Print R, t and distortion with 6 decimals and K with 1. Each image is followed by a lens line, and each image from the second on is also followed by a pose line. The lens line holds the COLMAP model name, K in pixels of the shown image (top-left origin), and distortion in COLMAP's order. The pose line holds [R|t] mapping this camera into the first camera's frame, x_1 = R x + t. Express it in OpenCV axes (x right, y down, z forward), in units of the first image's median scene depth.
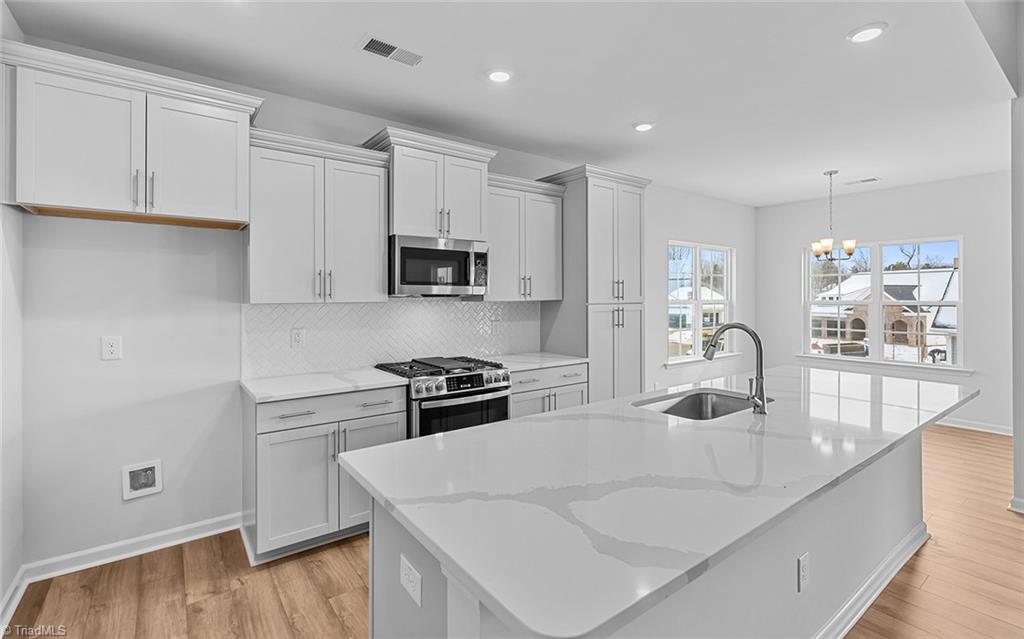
lens RADIAL K [[466.7, 0, 510.4], [0, 466.7, 295.1], [0, 0, 1]] dist [-0.000279, -0.000028]
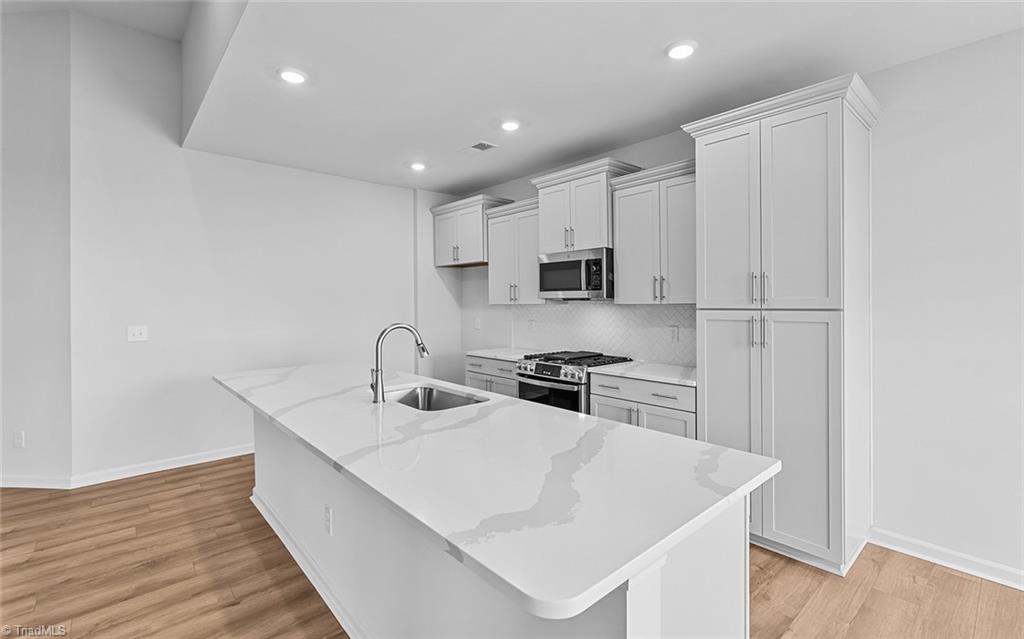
lens RADIAL K [[449.0, 0, 513.5], [0, 449.0, 302.5], [0, 0, 1]] dist [-0.001580, -0.000230]
pose [[0.090556, 0.003461, -0.995885, 0.967389], [0.008721, 0.999953, 0.004268, 0.003309], [0.995853, -0.009072, 0.090522, 0.730608]]
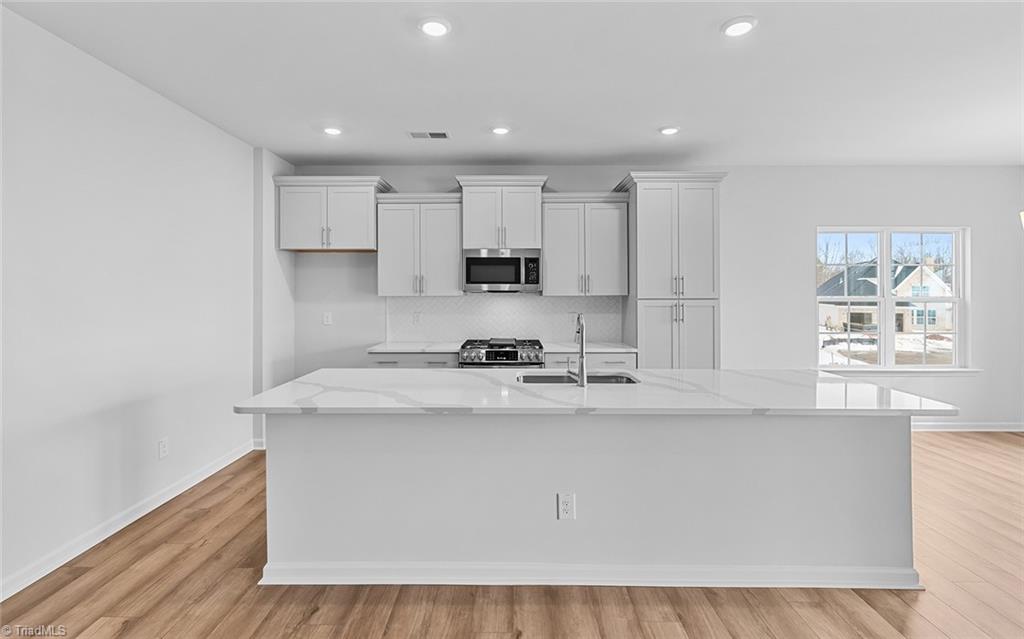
lens RADIAL K [[462.8, 0, 497.5], [0, 462.8, 289.0], [0, 0, 1]] dist [-0.002003, -0.000306]
pose [[0.792417, -0.003863, -0.609967, 0.644003], [0.001516, 0.999989, -0.004365, -0.000202], [0.609977, 0.002534, 0.792415, -0.061735]]
